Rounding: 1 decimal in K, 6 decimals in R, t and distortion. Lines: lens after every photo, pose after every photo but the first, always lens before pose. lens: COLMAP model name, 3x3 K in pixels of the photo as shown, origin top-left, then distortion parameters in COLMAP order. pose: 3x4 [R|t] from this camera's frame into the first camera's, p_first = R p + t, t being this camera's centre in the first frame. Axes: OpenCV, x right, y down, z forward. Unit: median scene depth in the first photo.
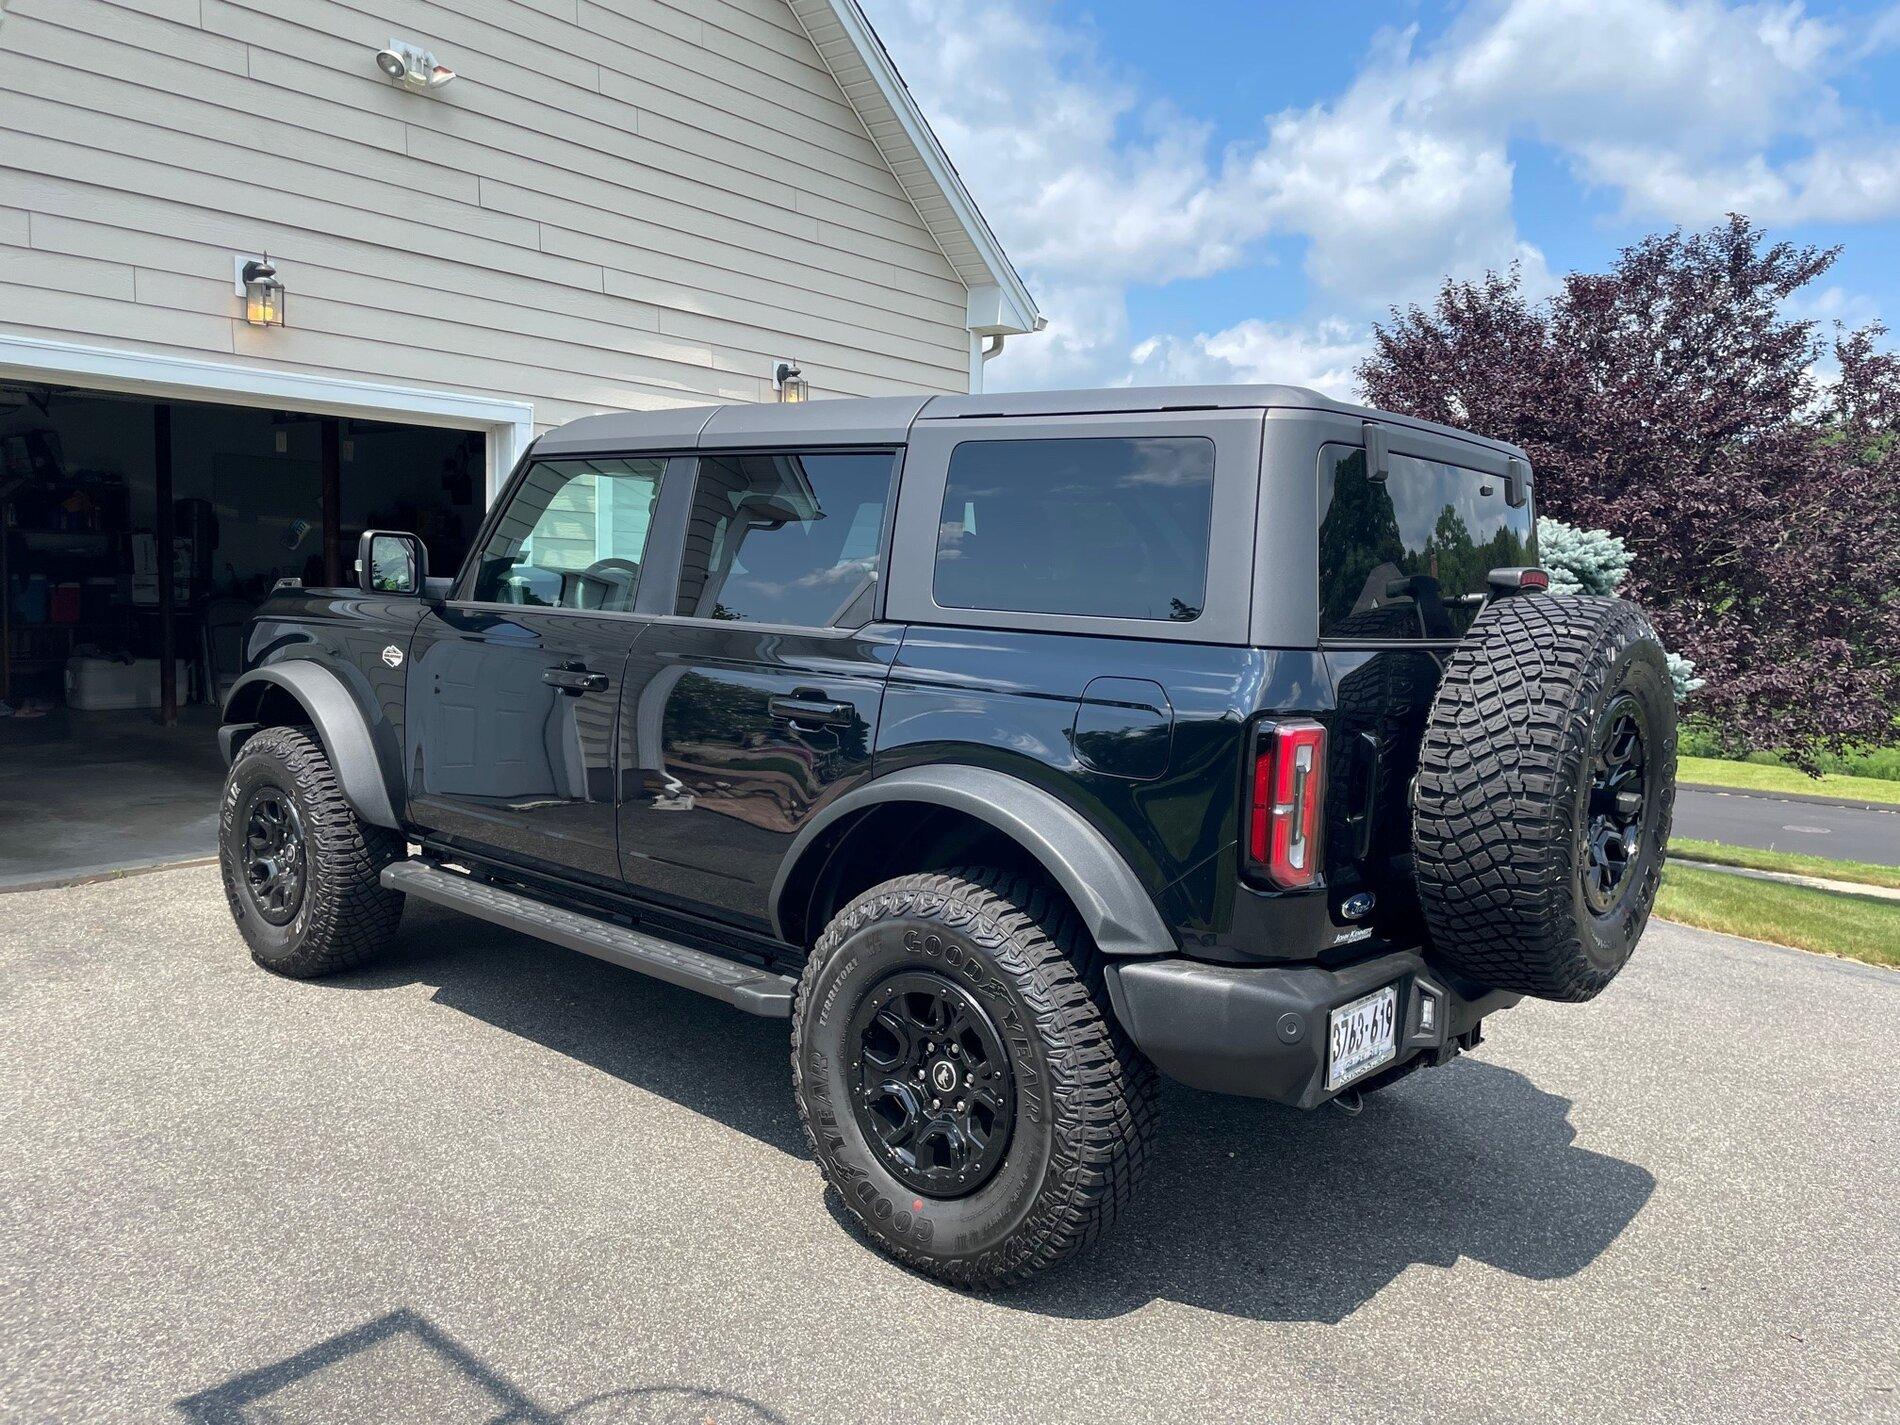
lens RADIAL K [[1437.3, 0, 950.0], [0, 1437.3, 712.5], [0, 0, 1]] dist [0.082549, -0.106260]
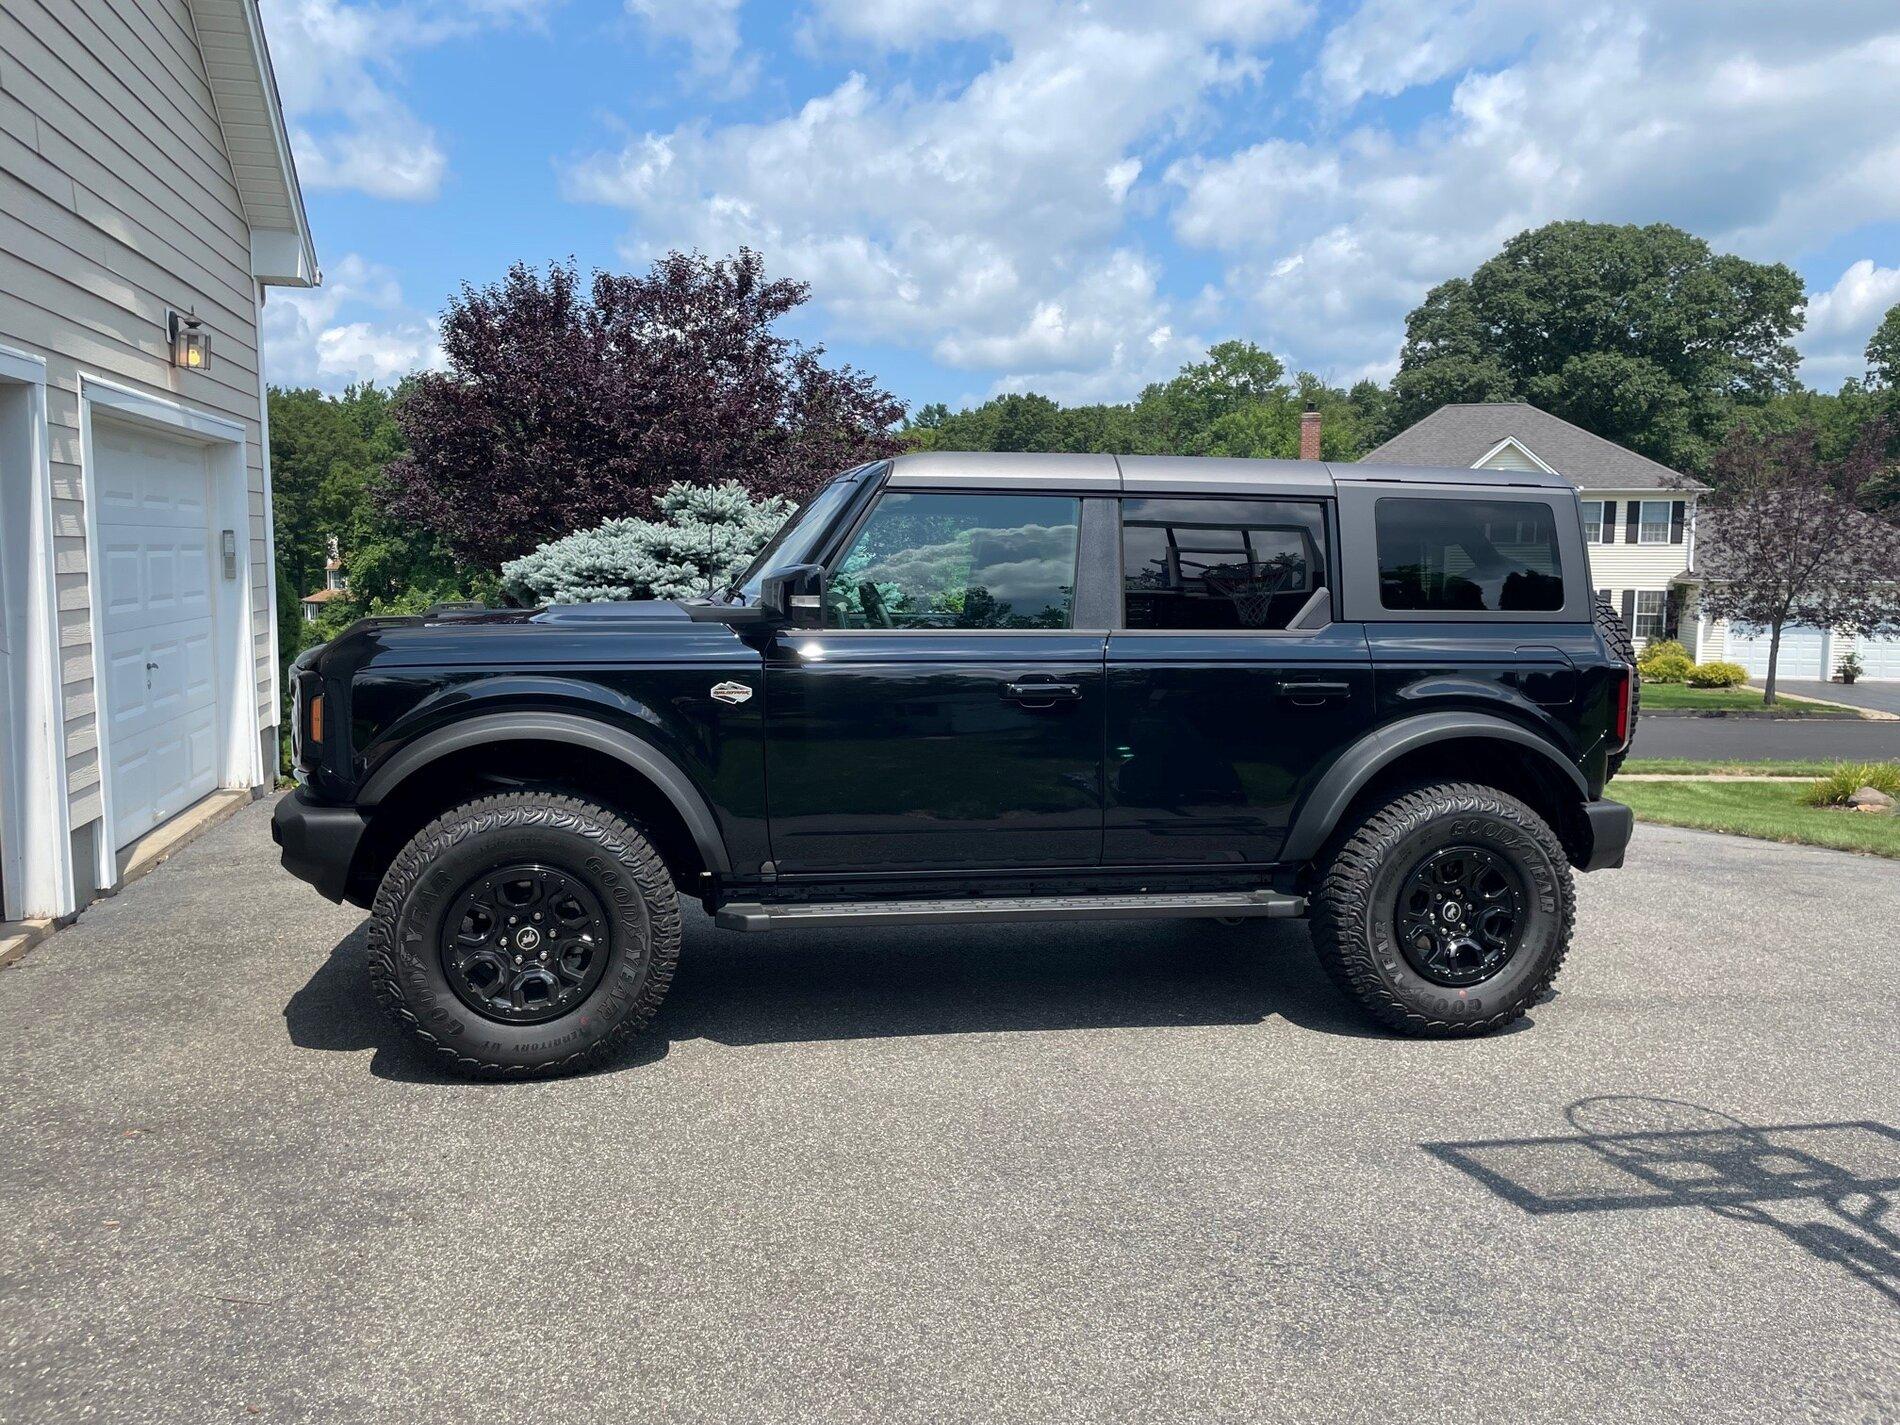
lens RADIAL K [[1437.3, 0, 950.0], [0, 1437.3, 712.5], [0, 0, 1]] dist [0.082549, -0.106260]
pose [[0.615945, -0.114654, 0.779401, -1.021161], [0.085197, 0.993245, 0.078782, -0.087544], [-0.783169, 0.017877, 0.621552, 0.297248]]
